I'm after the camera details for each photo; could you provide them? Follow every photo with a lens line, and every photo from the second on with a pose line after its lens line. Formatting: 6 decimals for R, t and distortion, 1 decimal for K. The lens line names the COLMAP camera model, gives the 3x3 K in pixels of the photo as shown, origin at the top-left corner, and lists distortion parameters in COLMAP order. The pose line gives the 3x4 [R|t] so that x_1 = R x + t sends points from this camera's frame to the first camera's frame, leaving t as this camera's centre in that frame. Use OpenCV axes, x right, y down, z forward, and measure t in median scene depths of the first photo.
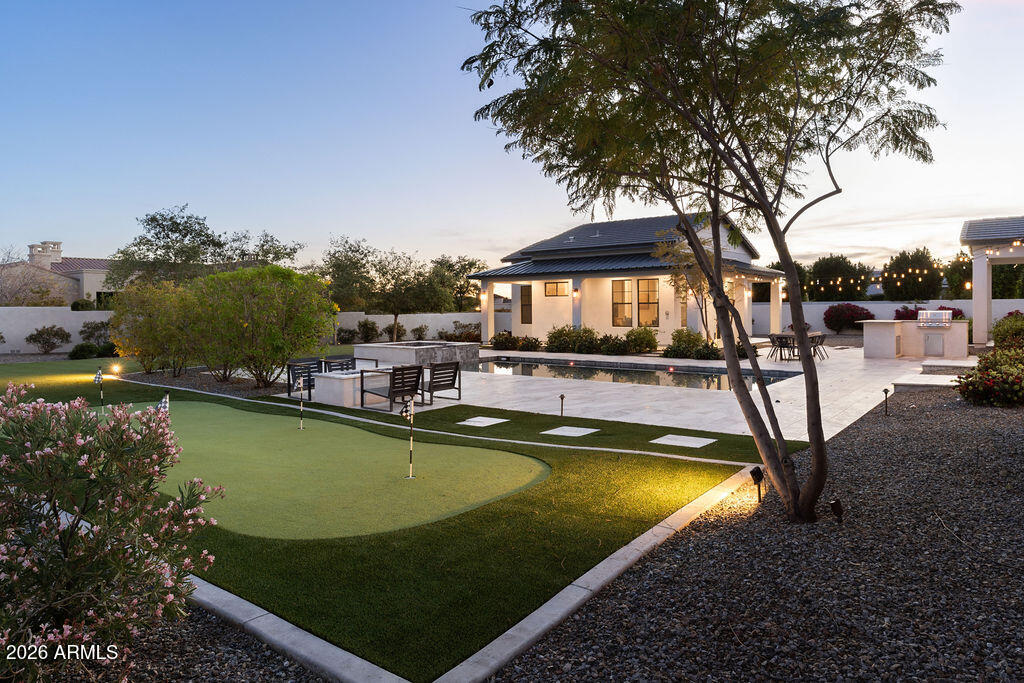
lens RADIAL K [[642.9, 0, 516.0], [0, 642.9, 338.1], [0, 0, 1]] dist [-0.000376, 0.002831]
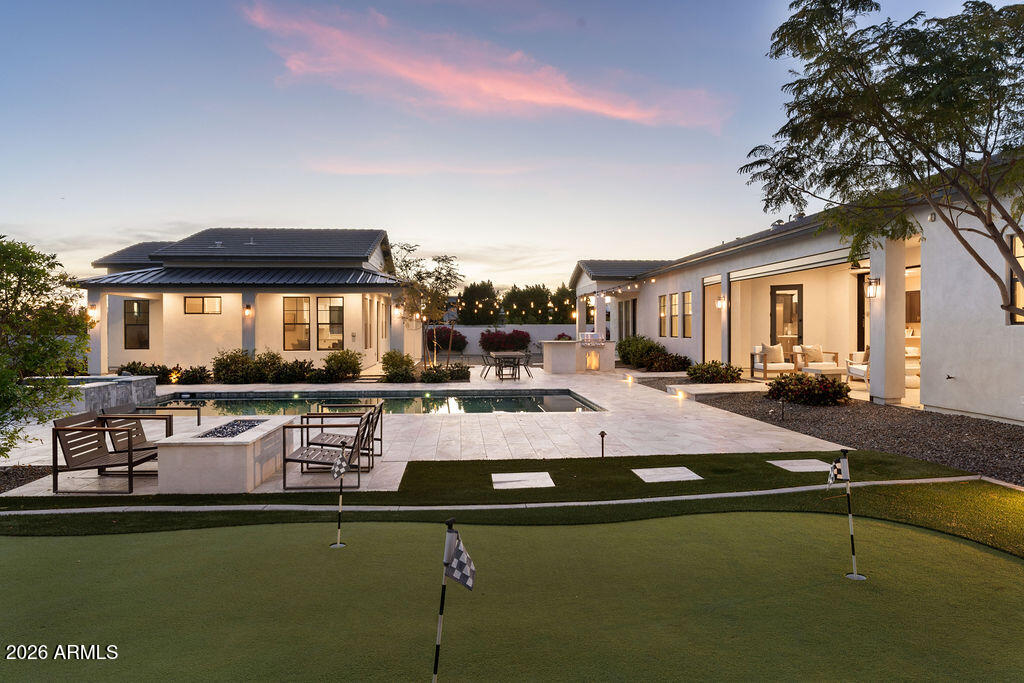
lens RADIAL K [[642.9, 0, 509.5], [0, 642.9, 338.8], [0, 0, 1]] dist [-0.000376, 0.002831]
pose [[0.747769, -0.003180, 0.663951, -0.204257], [0.026150, 0.999354, -0.024665, -0.004929], [-0.663444, 0.035806, 0.747369, 0.164242]]
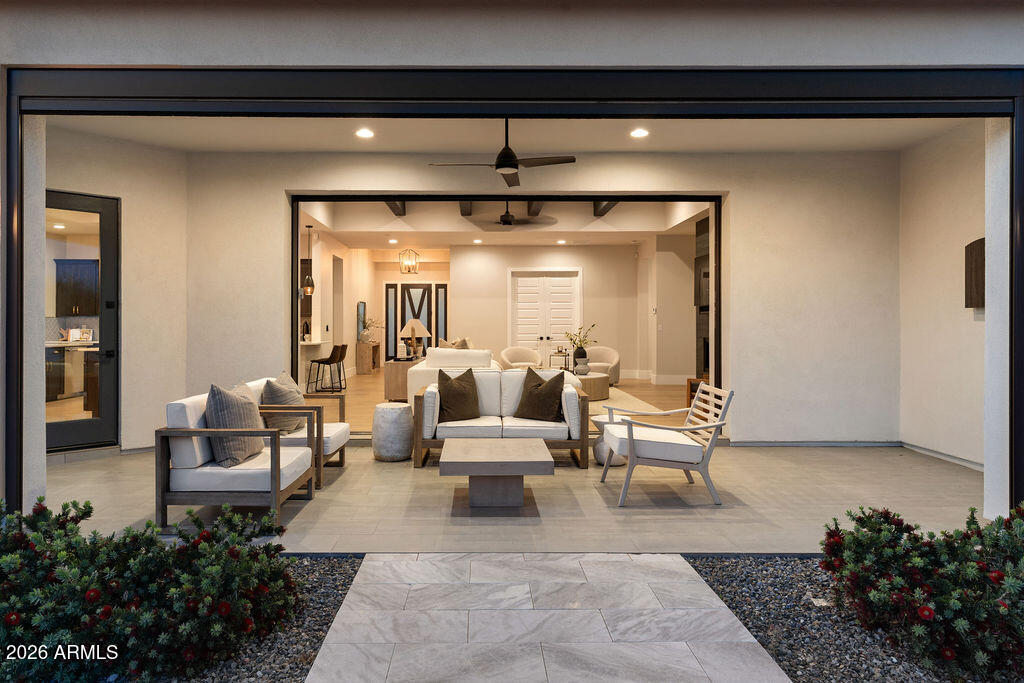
lens RADIAL K [[632.7, 0, 485.5], [0, 632.7, 326.4], [0, 0, 1]] dist [-0.004473, 0.000089]
pose [[-0.607199, 0.008943, 0.794500, 0.333188], [0.043334, 0.998821, 0.021875, -0.029672], [-0.793368, 0.047711, -0.606870, 0.592270]]
